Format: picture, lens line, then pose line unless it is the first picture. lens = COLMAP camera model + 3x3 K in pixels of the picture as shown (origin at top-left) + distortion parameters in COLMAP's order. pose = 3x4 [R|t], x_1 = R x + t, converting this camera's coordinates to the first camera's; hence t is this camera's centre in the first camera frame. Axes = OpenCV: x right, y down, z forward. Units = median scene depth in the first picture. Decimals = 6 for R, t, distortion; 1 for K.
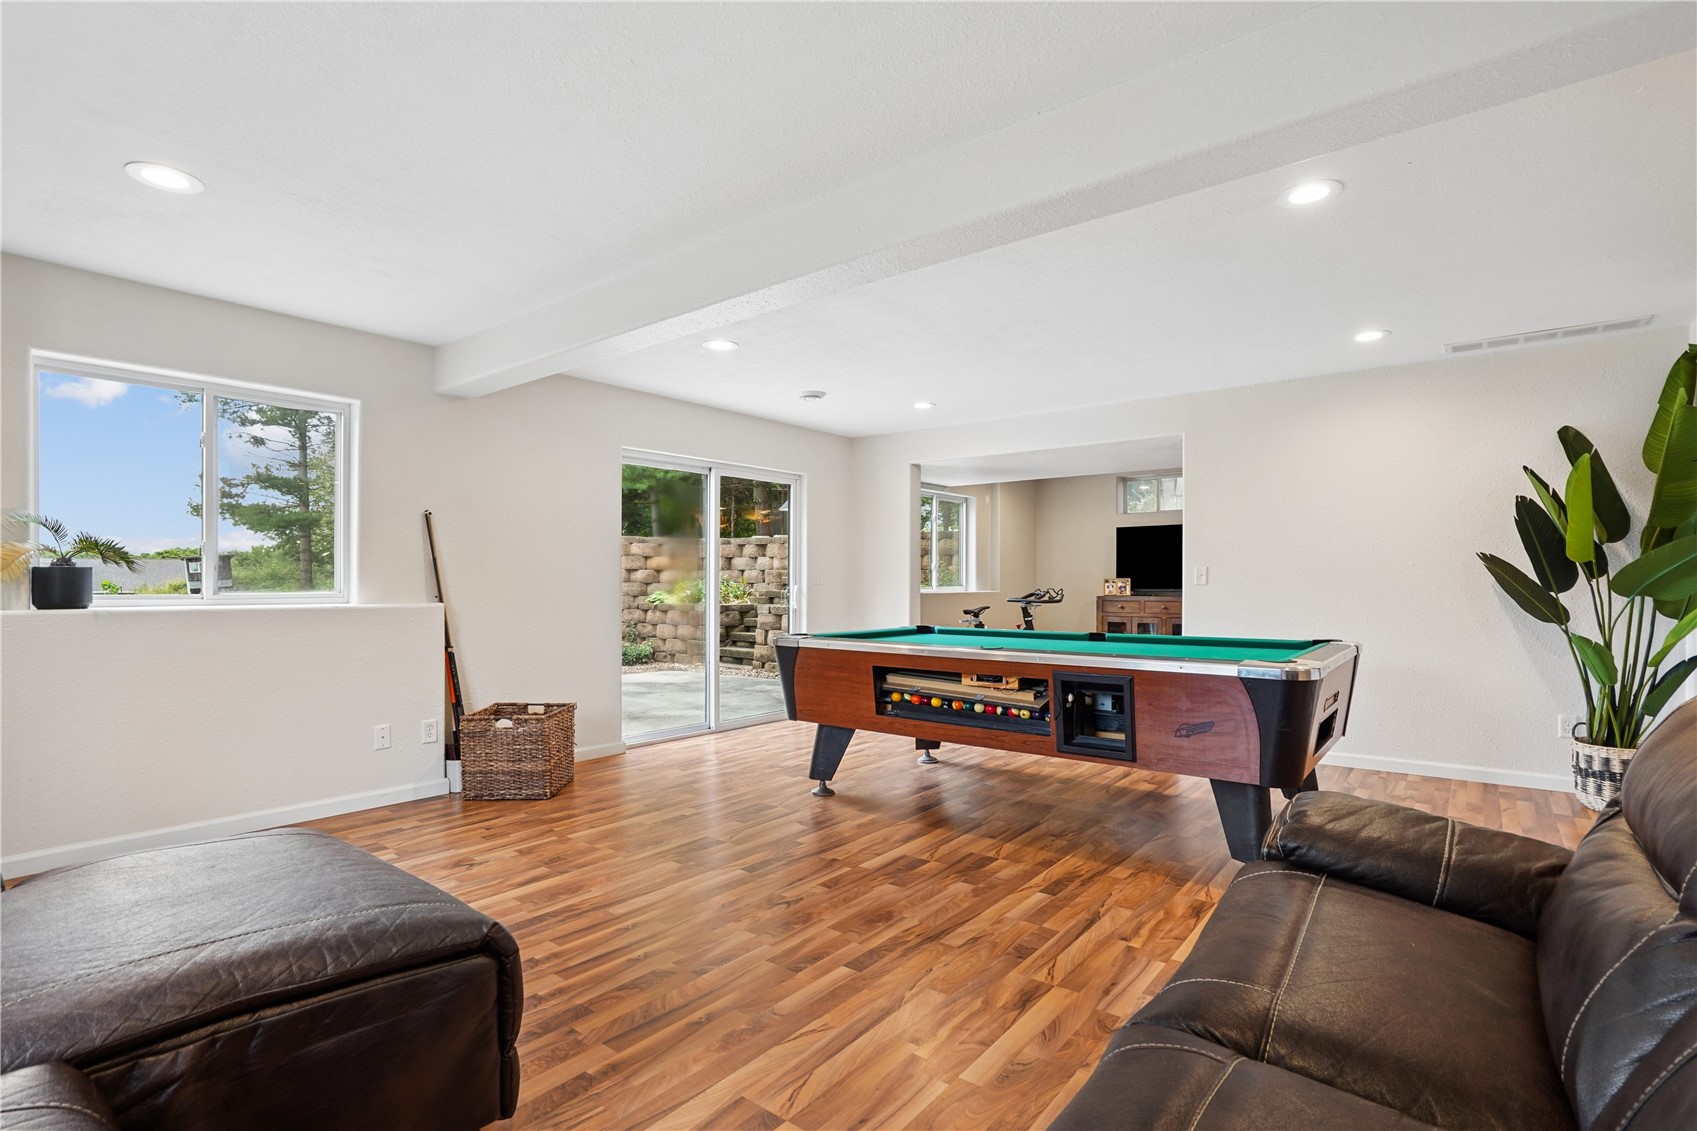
lens RADIAL K [[793.0, 0, 855.4], [0, 793.0, 574.1], [0, 0, 1]] dist [-0.043218, 0.008220]
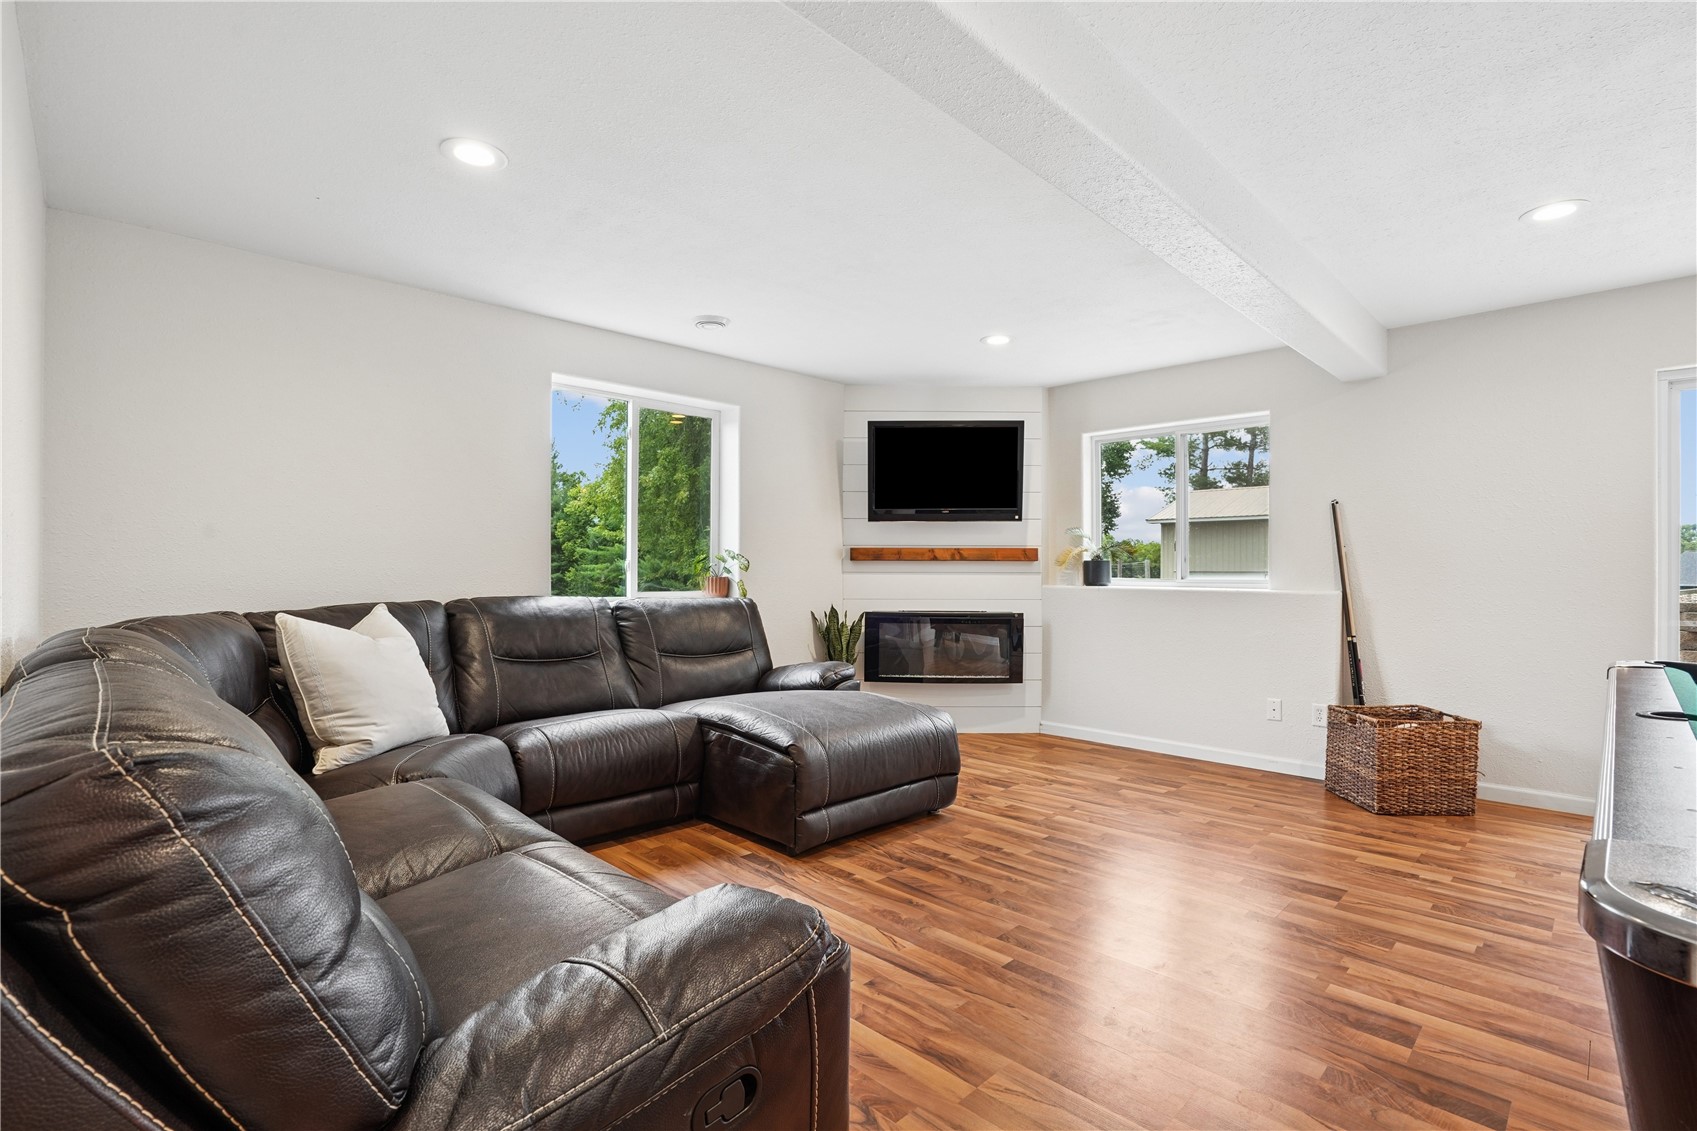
lens RADIAL K [[793.0, 0, 854.7], [0, 793.0, 567.4], [0, 0, 1]] dist [-0.043218, 0.008220]
pose [[-0.108365, -0.005075, -0.994098, 0.690755], [0.005223, 0.999970, -0.005675, 0.011916], [0.994097, -0.005807, -0.108335, 0.646146]]
